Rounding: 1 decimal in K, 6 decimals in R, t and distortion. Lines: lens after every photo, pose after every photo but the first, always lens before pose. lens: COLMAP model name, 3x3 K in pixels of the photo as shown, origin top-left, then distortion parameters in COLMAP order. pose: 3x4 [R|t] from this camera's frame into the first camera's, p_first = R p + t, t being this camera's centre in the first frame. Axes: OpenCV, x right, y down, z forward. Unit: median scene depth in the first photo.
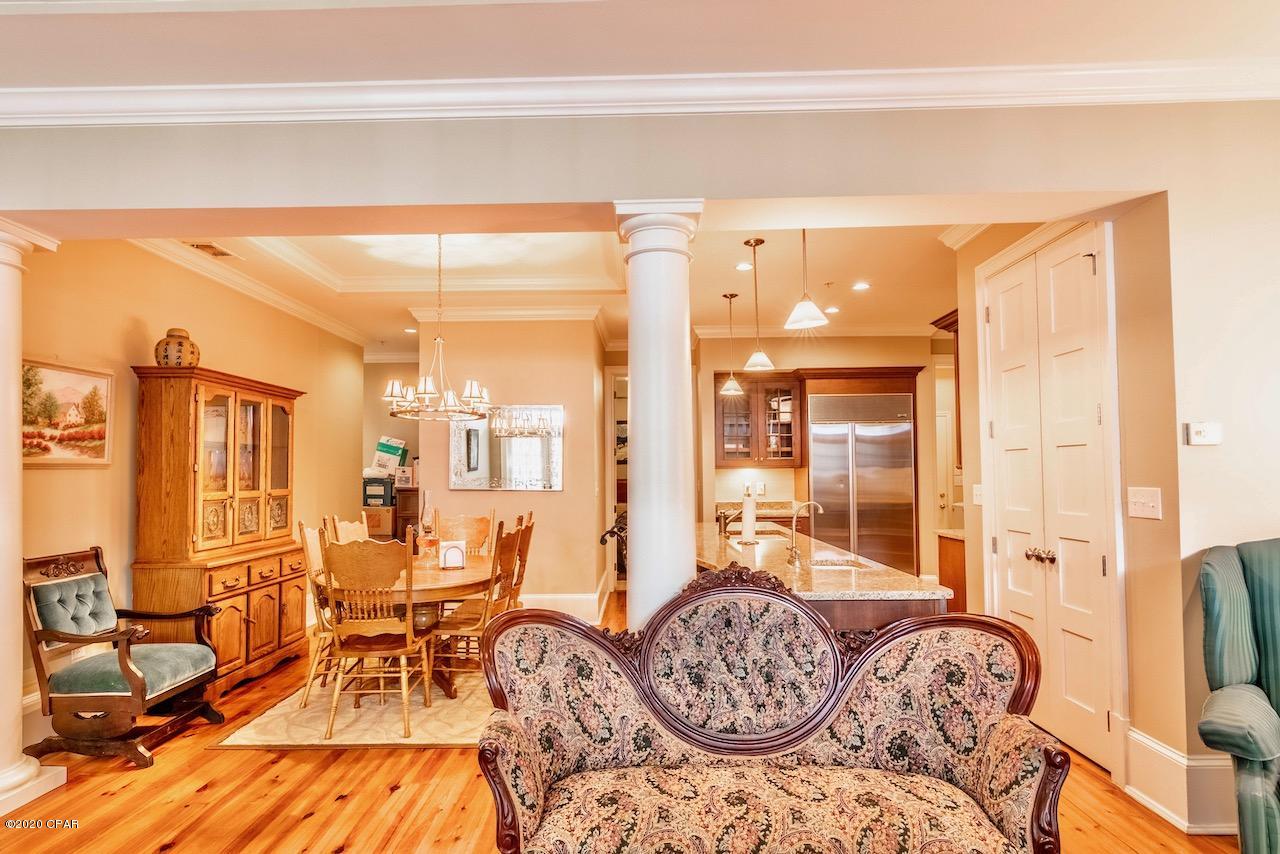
lens RADIAL K [[662.0, 0, 629.4], [0, 662.0, 451.7], [0, 0, 1]] dist [-0.003254, 0.003729]
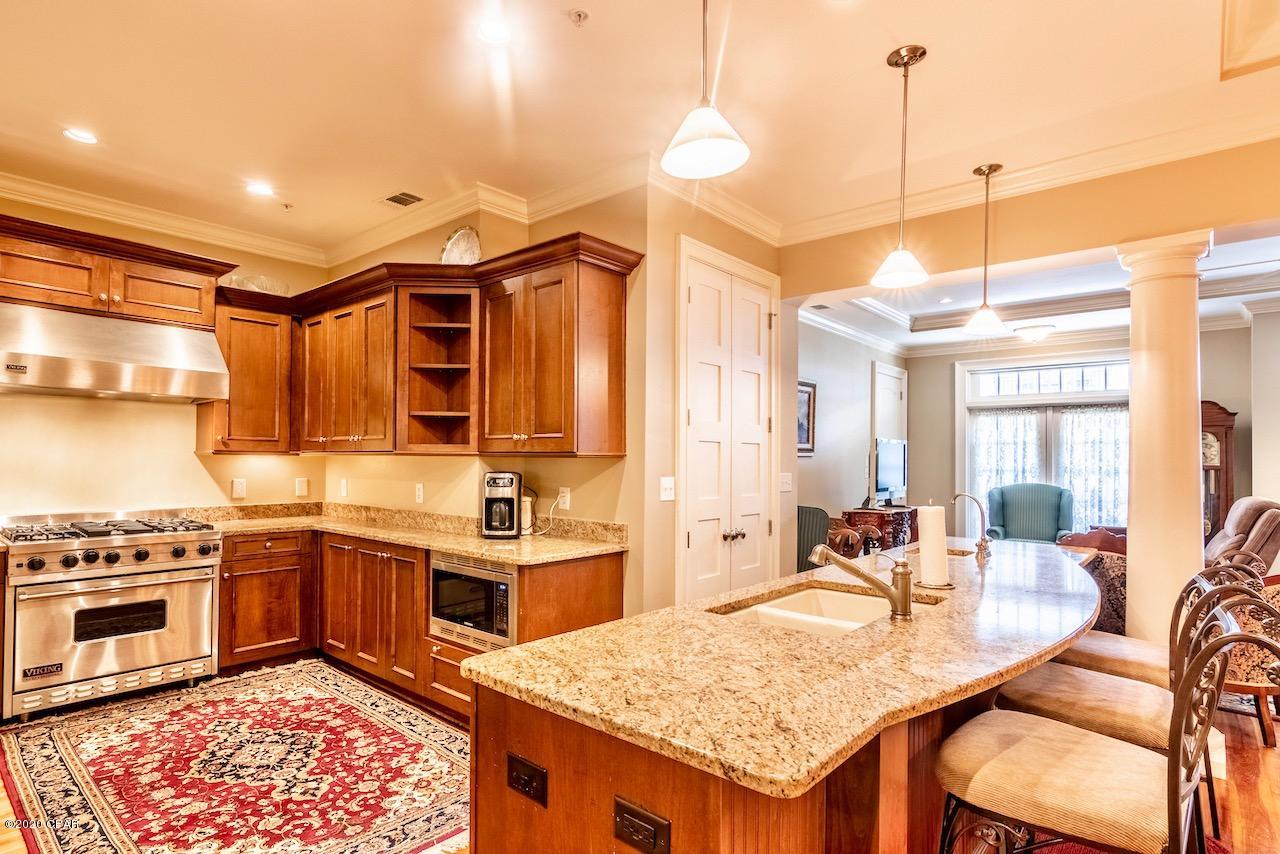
lens RADIAL K [[662.0, 0, 604.0], [0, 662.0, 454.3], [0, 0, 1]] dist [-0.003254, 0.003729]
pose [[-0.754110, 0.006341, 0.656718, 0.018300], [-0.026242, 0.998864, -0.039778, 0.058488], [-0.656224, -0.047230, -0.753087, 1.772942]]
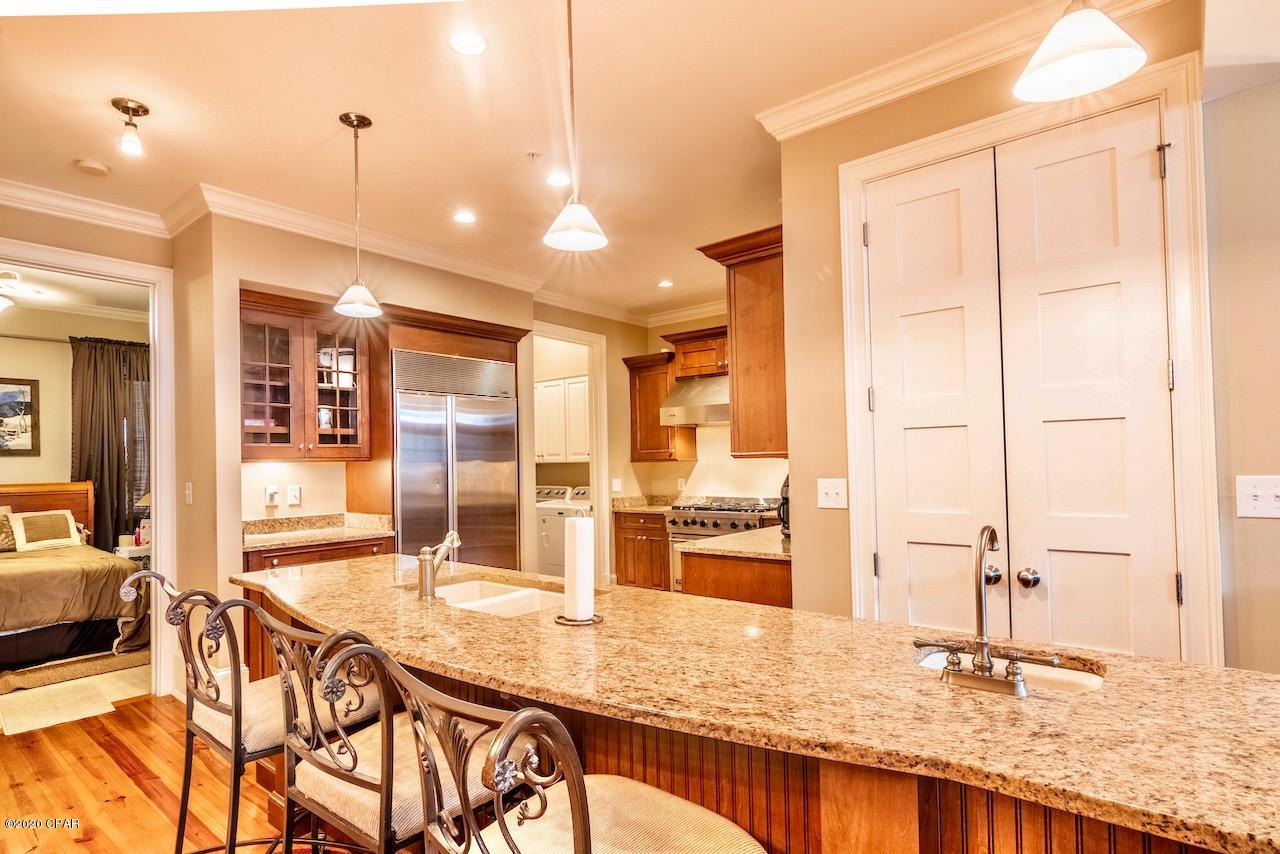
lens RADIAL K [[662.0, 0, 605.3], [0, 662.0, 453.9], [0, 0, 1]] dist [-0.003254, 0.003729]
pose [[0.641656, 0.008452, 0.766946, -0.165865], [-0.012792, 0.999918, -0.000317, 0.027497], [-0.766886, -0.009607, 0.641711, 0.758991]]
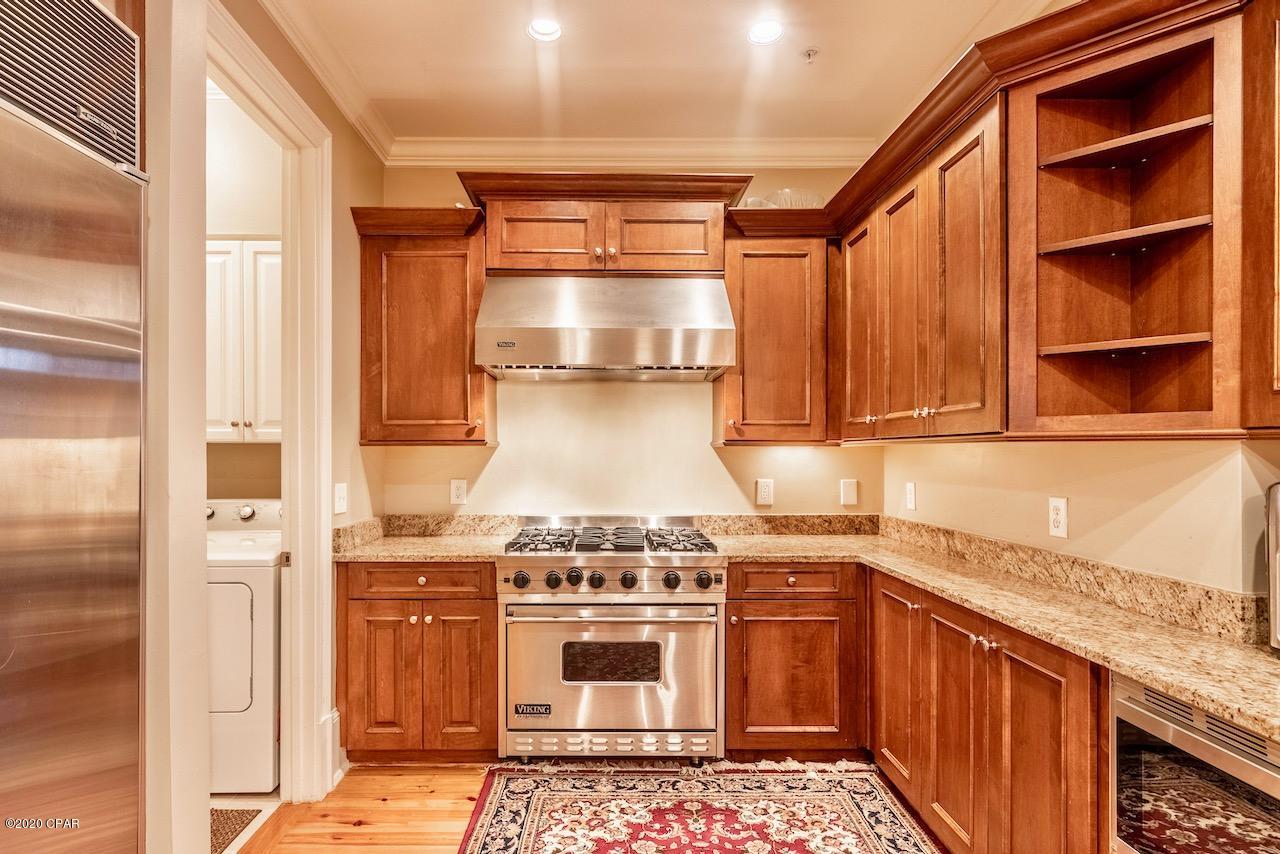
lens RADIAL K [[662.0, 0, 608.0], [0, 662.0, 452.4], [0, 0, 1]] dist [-0.003254, 0.003729]
pose [[-0.028870, 0.005719, 0.999567, 0.415938], [-0.035930, 0.999331, -0.006756, 0.051162], [-0.998937, -0.036109, -0.028645, 1.544115]]
